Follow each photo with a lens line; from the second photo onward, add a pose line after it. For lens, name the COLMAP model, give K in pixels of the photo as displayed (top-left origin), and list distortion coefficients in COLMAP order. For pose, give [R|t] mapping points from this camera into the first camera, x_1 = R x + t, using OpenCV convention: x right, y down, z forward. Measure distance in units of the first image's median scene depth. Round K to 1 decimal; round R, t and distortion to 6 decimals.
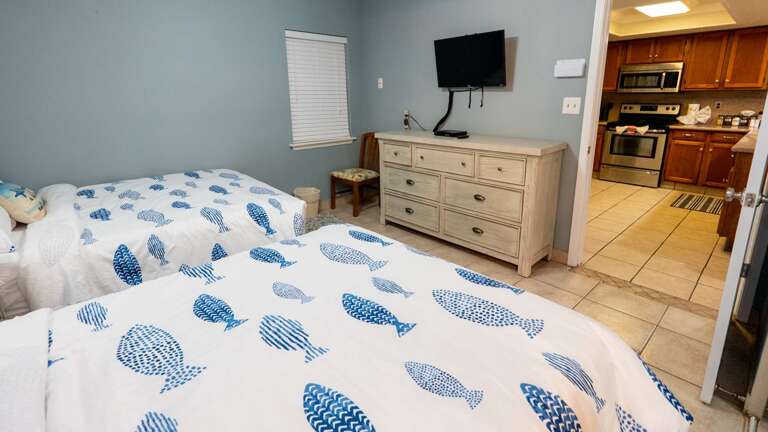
lens RADIAL K [[355.3, 0, 385.0], [0, 355.3, 181.7], [0, 0, 1]] dist [-0.012237, 0.002294]
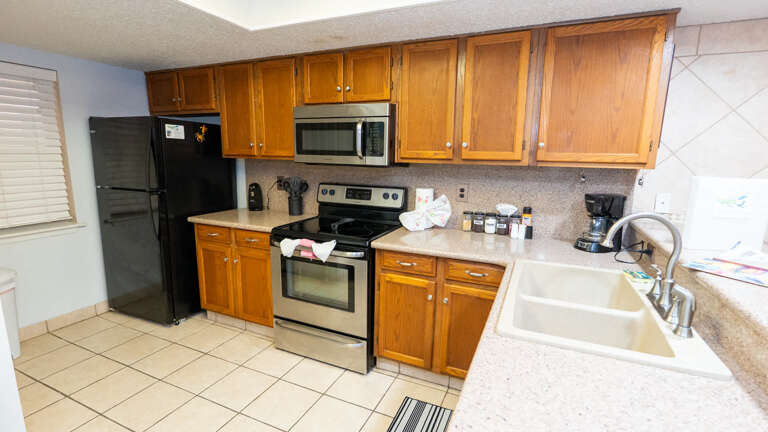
lens RADIAL K [[355.3, 0, 384.9], [0, 355.3, 214.0], [0, 0, 1]] dist [-0.012237, 0.002294]
pose [[0.913143, -0.046446, 0.404986, 1.052611], [0.071782, 0.996284, -0.047593, -0.279167], [-0.401270, 0.072530, 0.913084, 0.957049]]
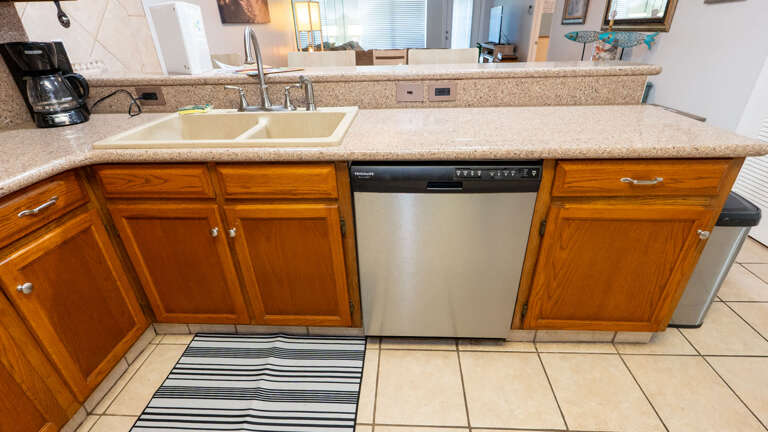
lens RADIAL K [[355.3, 0, 390.2], [0, 355.3, 216.5], [0, 0, 1]] dist [-0.012237, 0.002294]
pose [[-0.714346, -0.303316, 0.630642, 0.990812], [0.189889, 0.783355, 0.591859, -0.322385], [-0.673537, 0.542544, -0.501990, 1.441088]]
